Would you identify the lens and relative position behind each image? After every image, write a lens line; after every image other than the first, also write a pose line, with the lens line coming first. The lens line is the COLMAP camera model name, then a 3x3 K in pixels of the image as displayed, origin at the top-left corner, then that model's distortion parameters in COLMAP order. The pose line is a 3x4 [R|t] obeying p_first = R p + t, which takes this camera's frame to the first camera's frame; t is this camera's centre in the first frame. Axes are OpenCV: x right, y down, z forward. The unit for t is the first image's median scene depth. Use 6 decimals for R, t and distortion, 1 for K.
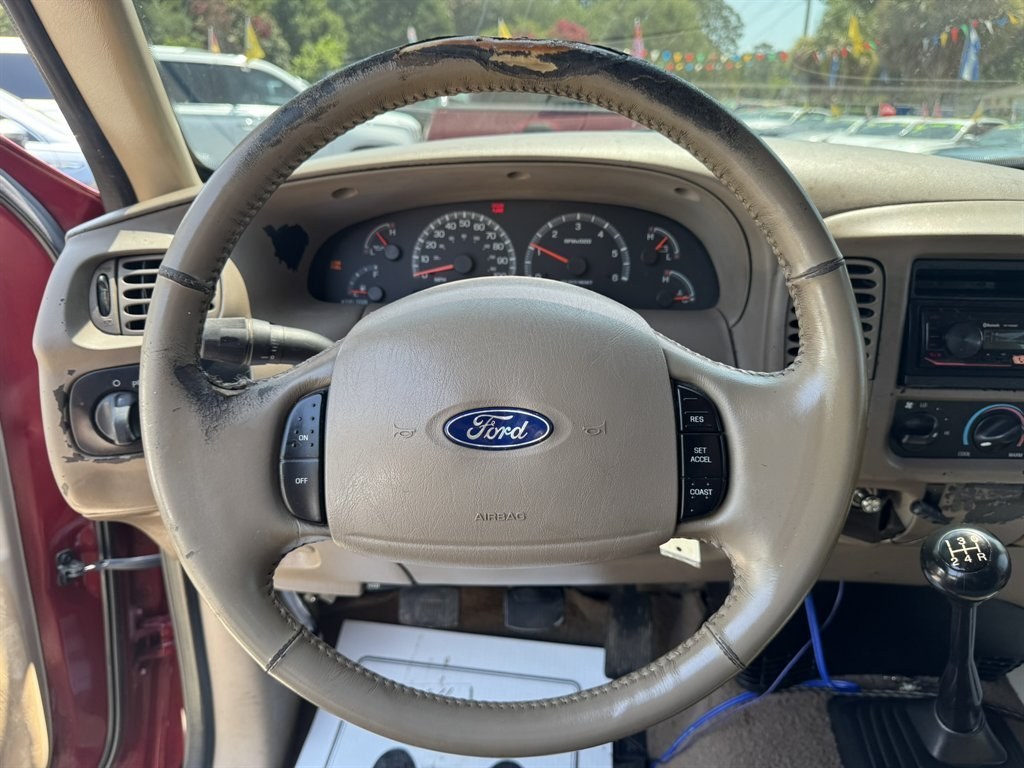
lens RADIAL K [[737.6, 0, 509.2], [0, 737.6, 388.1], [0, 0, 1]] dist [-0.003688, -0.010445]
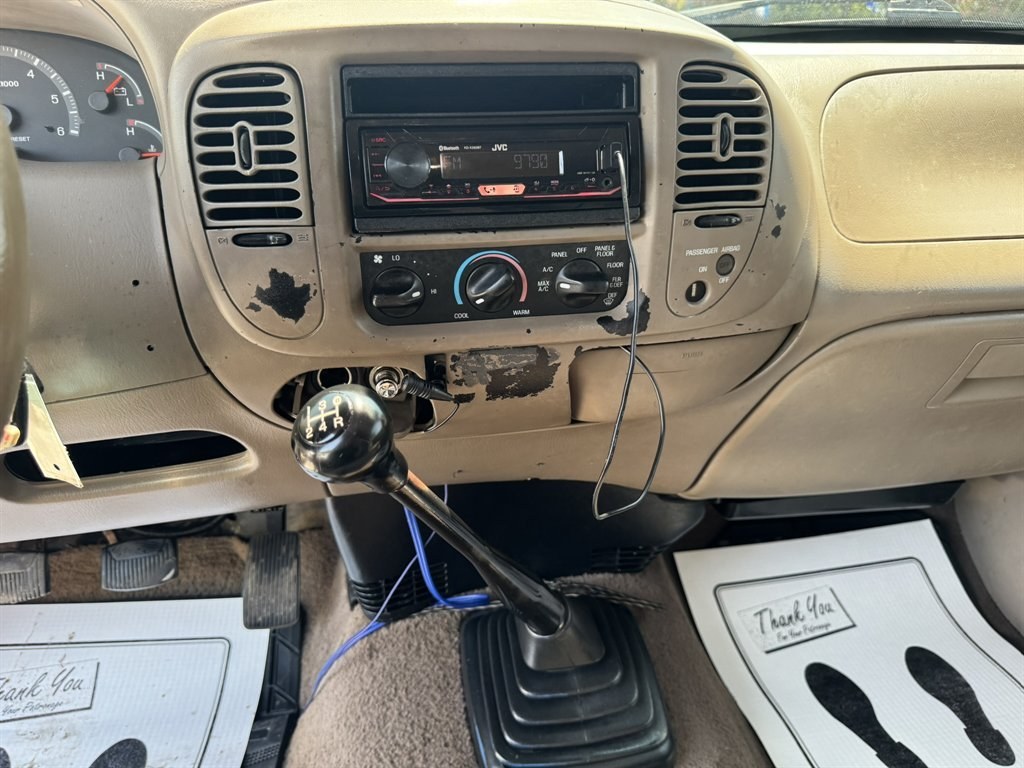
lens RADIAL K [[737.6, 0, 515.3], [0, 737.6, 382.3], [0, 0, 1]] dist [-0.003688, -0.010445]
pose [[0.976509, -0.094166, 0.193814, 0.371277], [0.081426, 0.994025, 0.072698, 0.079453], [-0.199502, -0.055209, 0.978341, 0.121725]]
